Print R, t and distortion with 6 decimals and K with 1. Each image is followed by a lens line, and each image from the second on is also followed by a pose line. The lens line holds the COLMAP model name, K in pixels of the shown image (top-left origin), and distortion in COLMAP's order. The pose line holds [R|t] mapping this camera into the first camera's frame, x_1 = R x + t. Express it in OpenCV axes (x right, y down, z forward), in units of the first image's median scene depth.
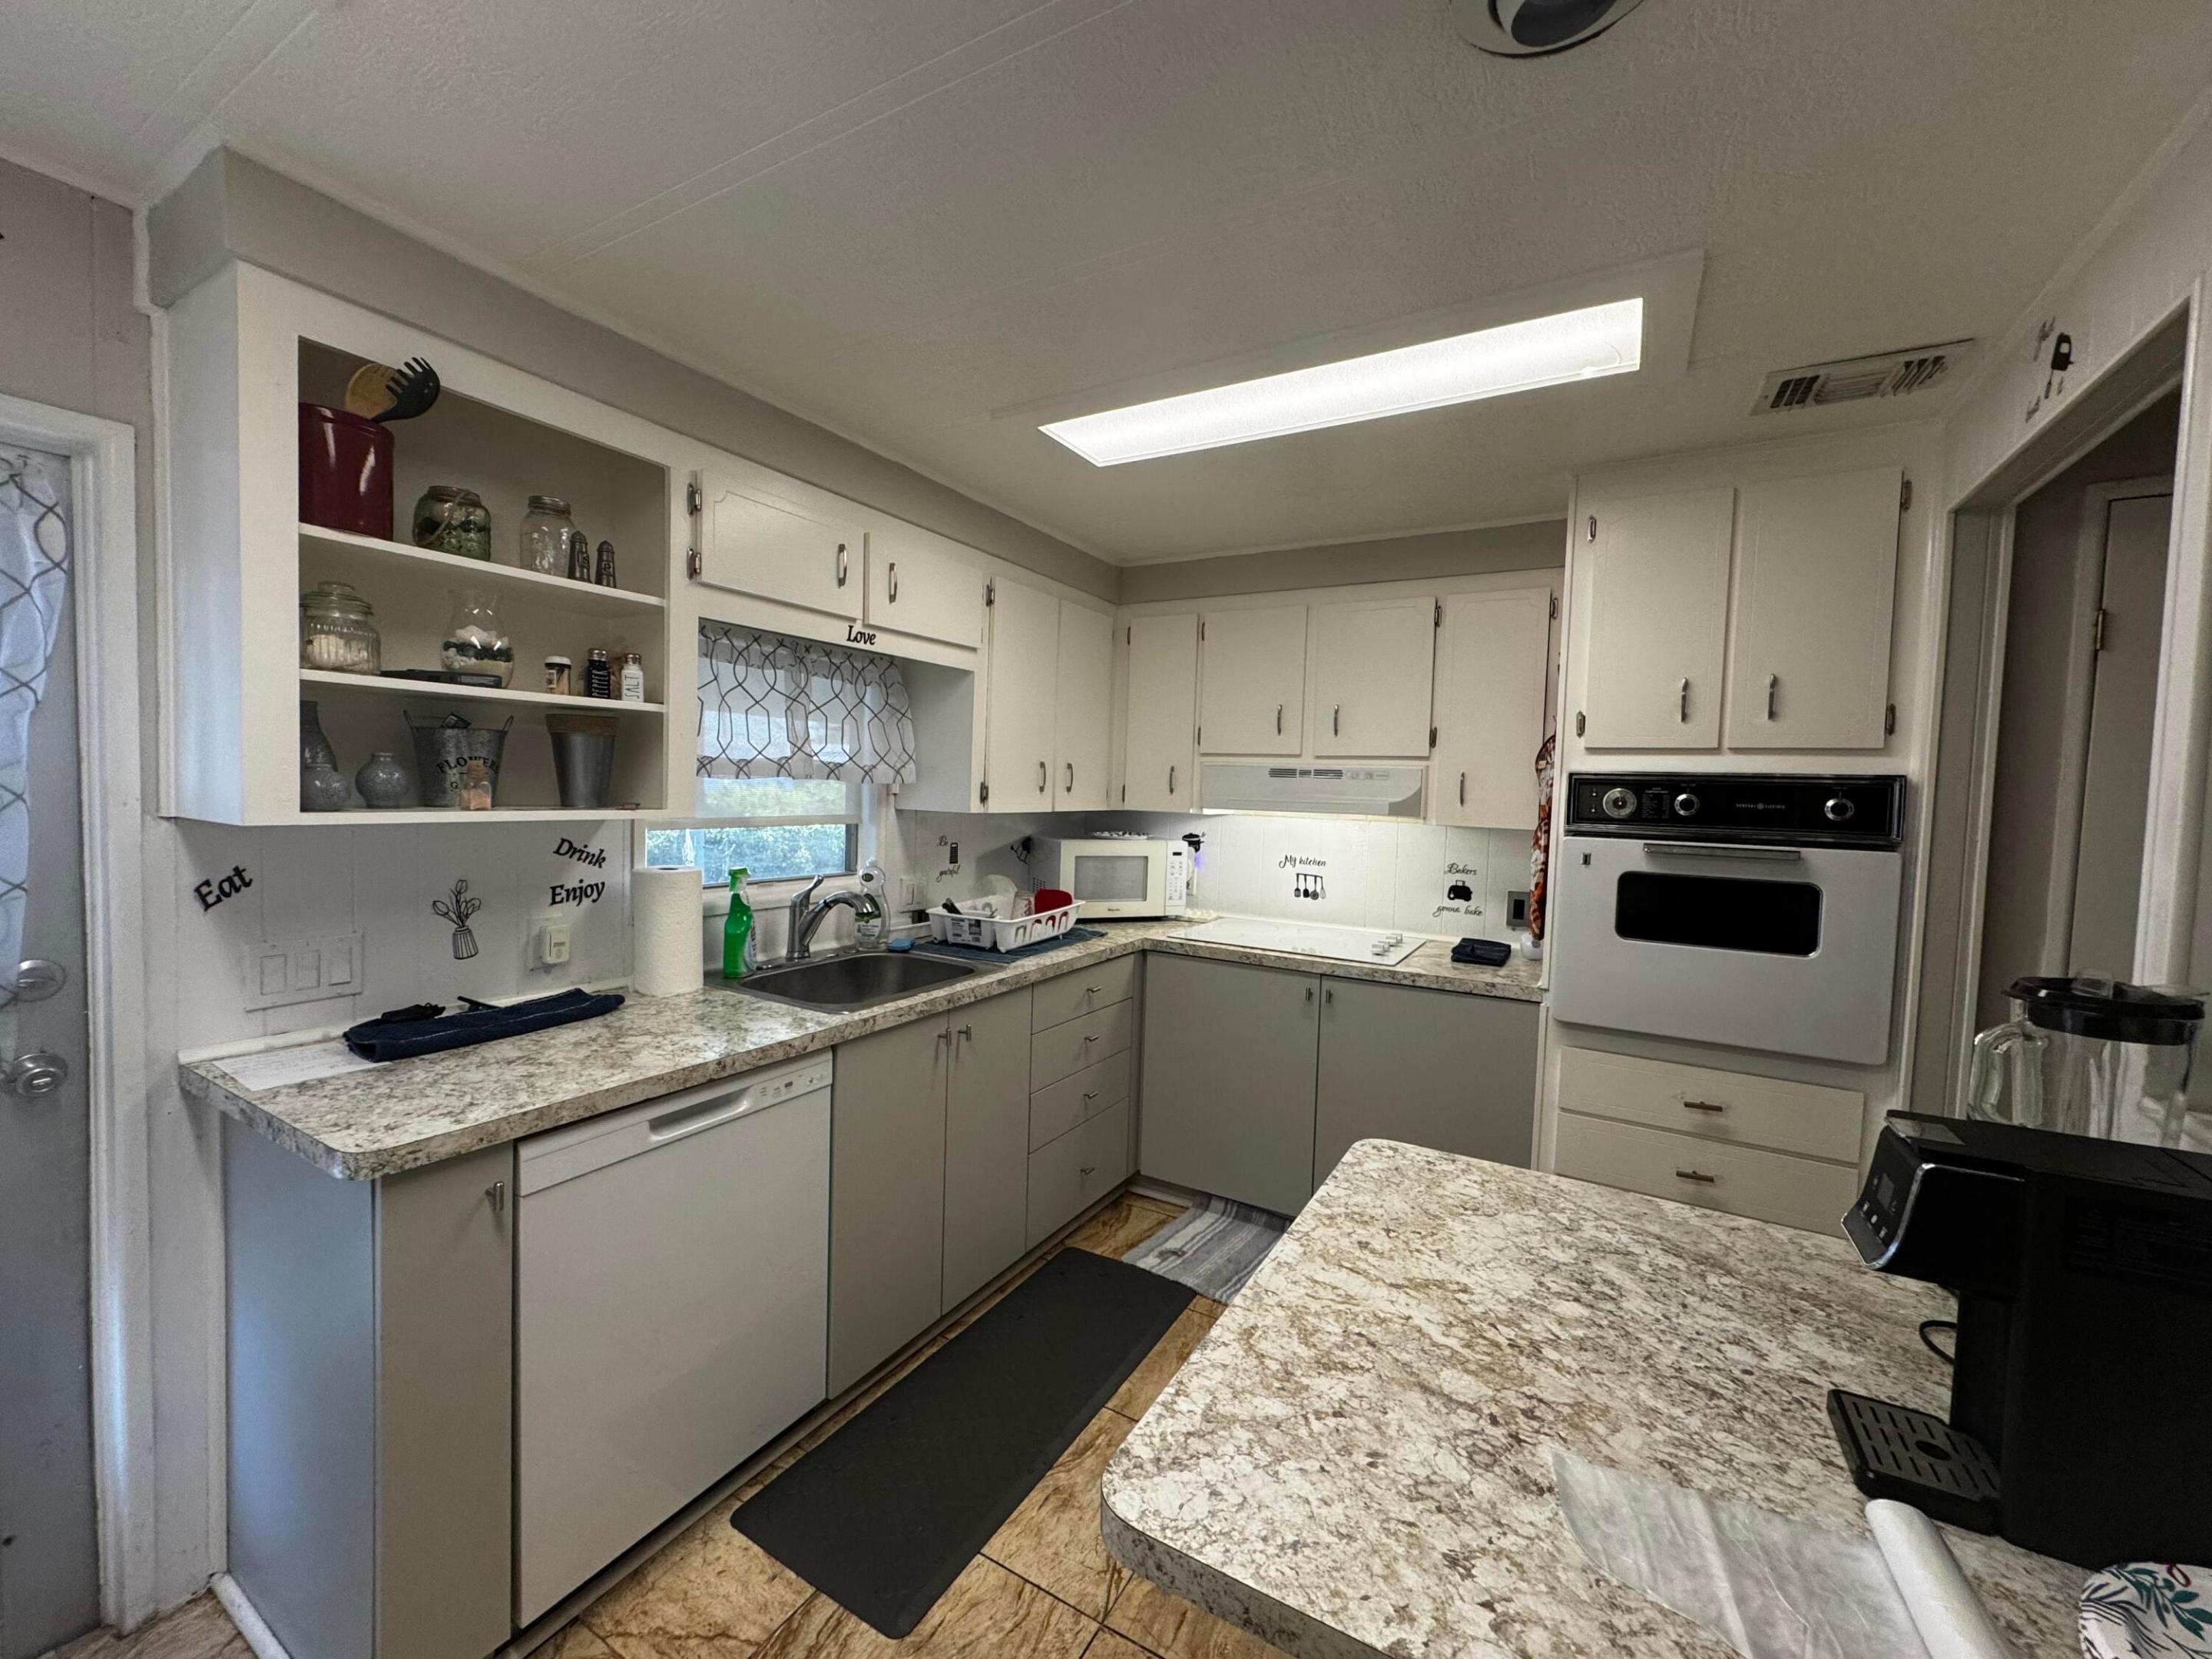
lens RADIAL K [[872.3, 0, 1103.5], [0, 872.3, 829.9], [0, 0, 1]] dist [0.000735, 0.000139]
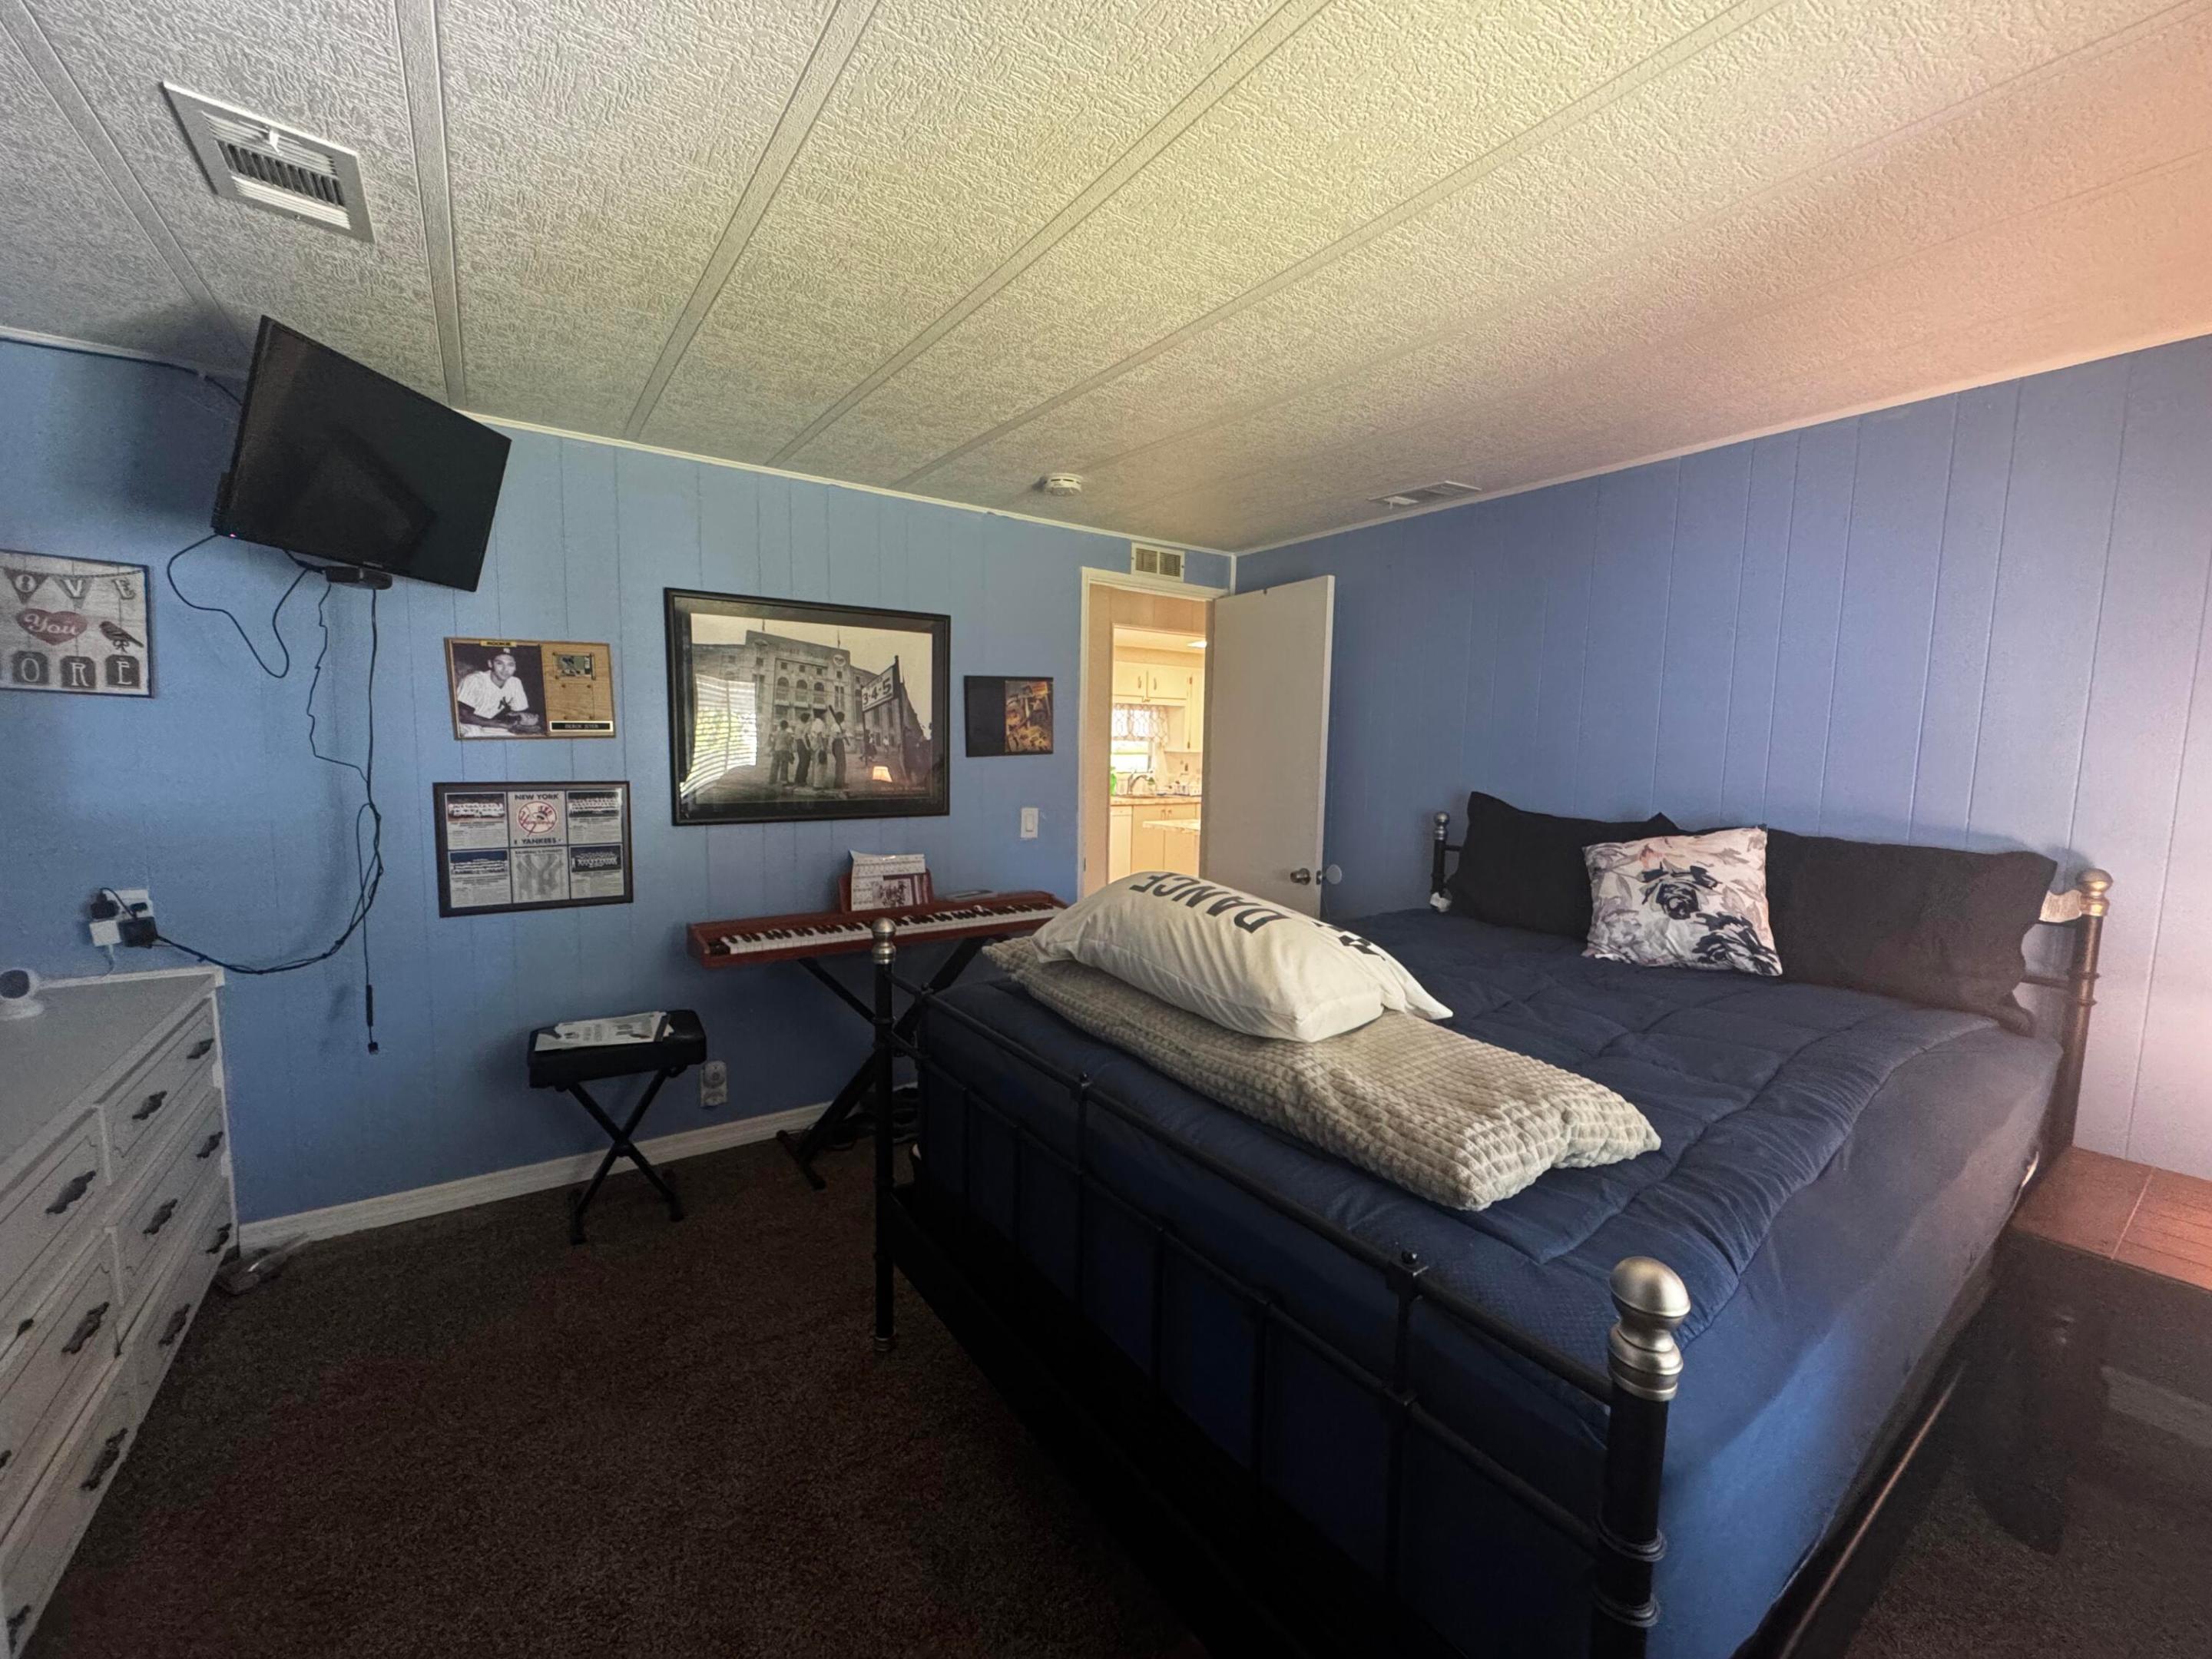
lens RADIAL K [[872.3, 0, 1107.1], [0, 872.3, 828.5], [0, 0, 1]] dist [0.000735, 0.000139]
pose [[0.911557, 0.030874, -0.410012, 0.888071], [-0.013015, 0.998844, 0.046276, 0.115171], [0.410967, -0.036847, 0.910905, -1.962151]]
